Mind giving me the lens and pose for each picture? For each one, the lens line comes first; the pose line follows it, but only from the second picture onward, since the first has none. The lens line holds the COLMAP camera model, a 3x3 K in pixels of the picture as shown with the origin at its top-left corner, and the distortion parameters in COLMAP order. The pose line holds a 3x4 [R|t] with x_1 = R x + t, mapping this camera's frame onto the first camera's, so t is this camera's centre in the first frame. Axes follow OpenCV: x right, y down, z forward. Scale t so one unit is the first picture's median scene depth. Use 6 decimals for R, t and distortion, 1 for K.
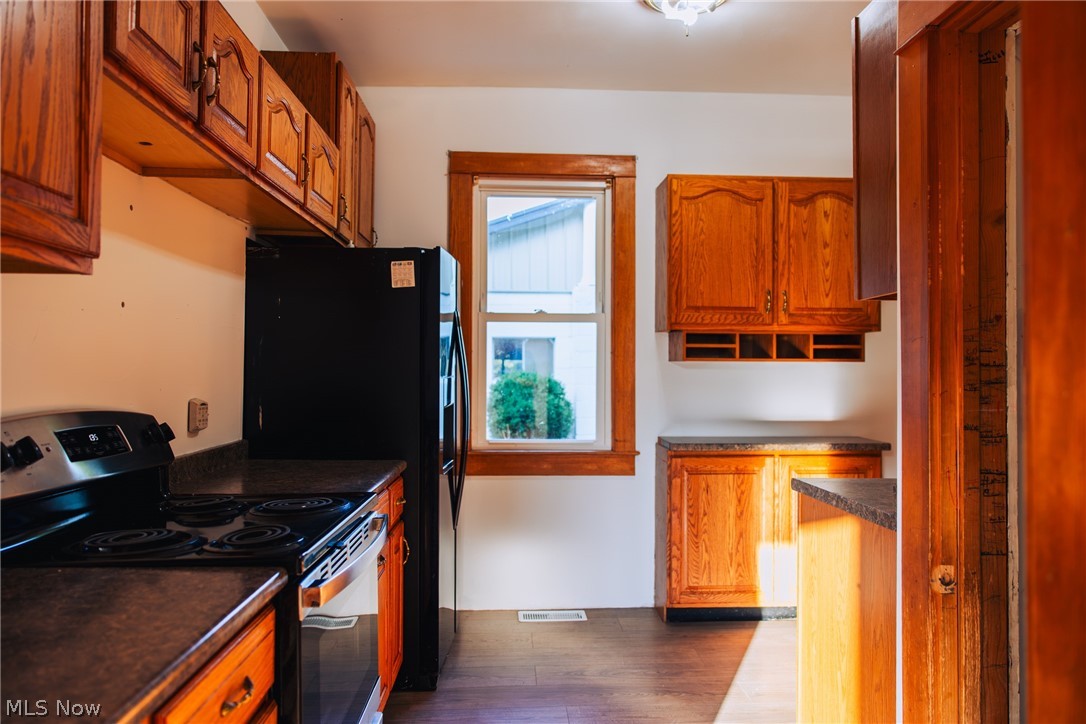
lens RADIAL K [[722.4, 0, 544.4], [0, 722.4, 361.0], [0, 0, 1]] dist [0.001091, 0.003185]
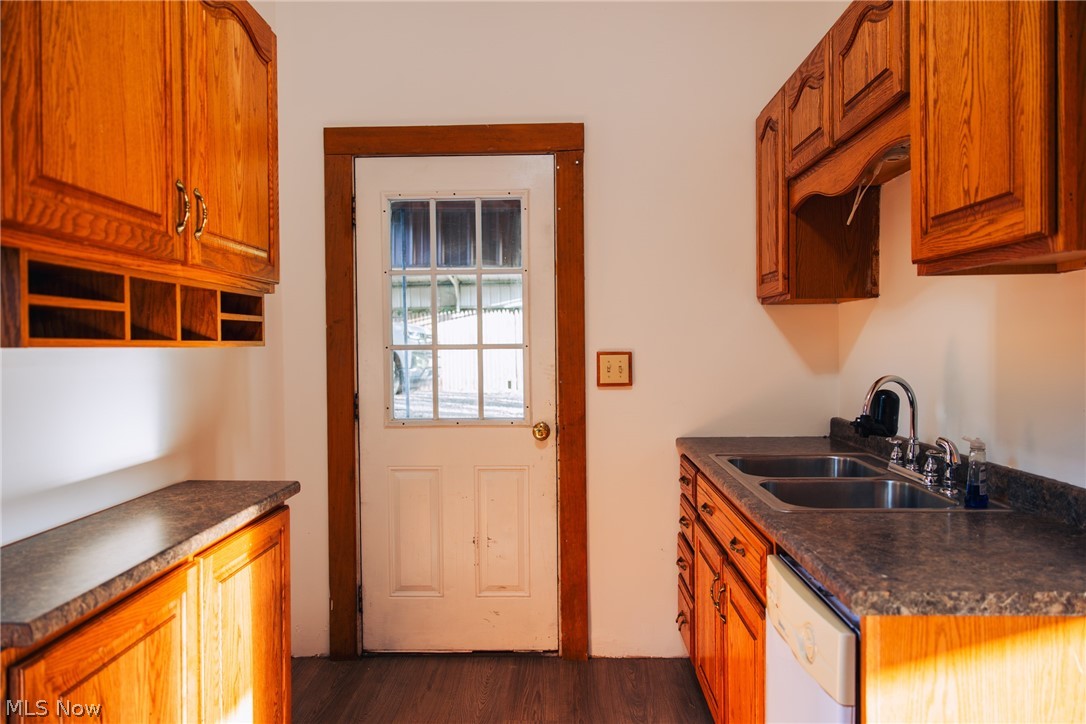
lens RADIAL K [[722.4, 0, 543.0], [0, 722.4, 359.9], [0, 0, 1]] dist [0.001091, 0.003185]
pose [[0.076974, -0.025460, 0.996708, -0.103534], [-0.012261, 0.999574, 0.026480, -0.005967], [-0.996958, -0.014259, 0.076629, 0.751813]]
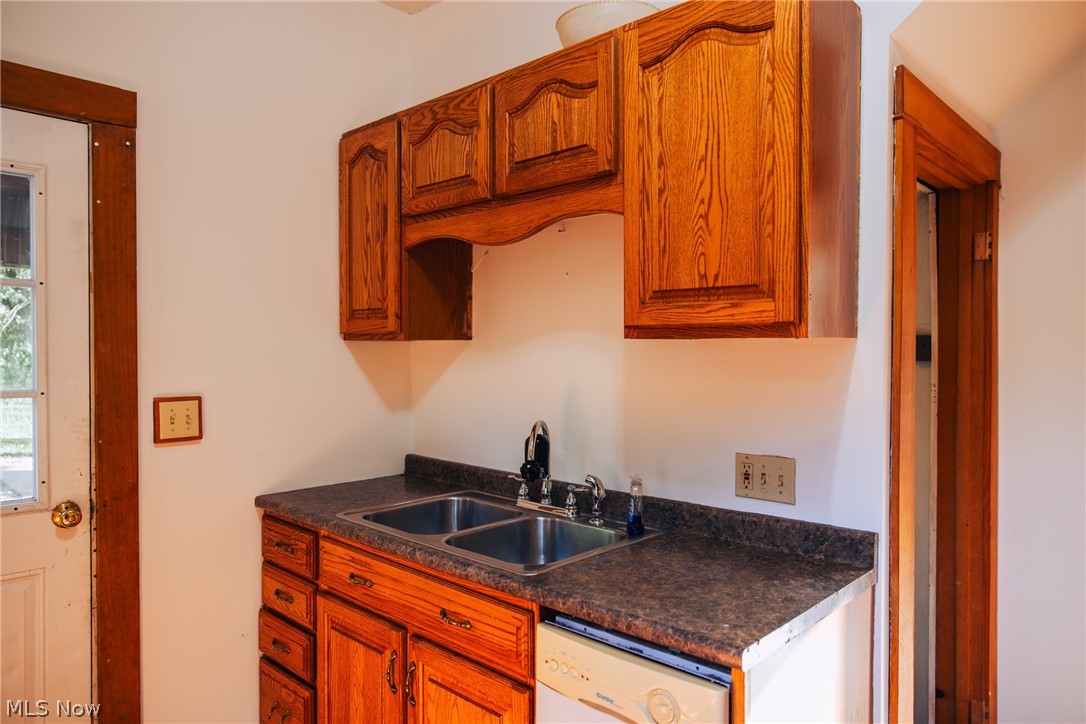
lens RADIAL K [[722.4, 0, 542.4], [0, 722.4, 361.1], [0, 0, 1]] dist [0.001091, 0.003185]
pose [[-0.690886, -0.013180, 0.722843, 0.054371], [-0.018166, 0.999835, 0.000867, -0.035497], [-0.722735, -0.012532, -0.691012, 0.963620]]
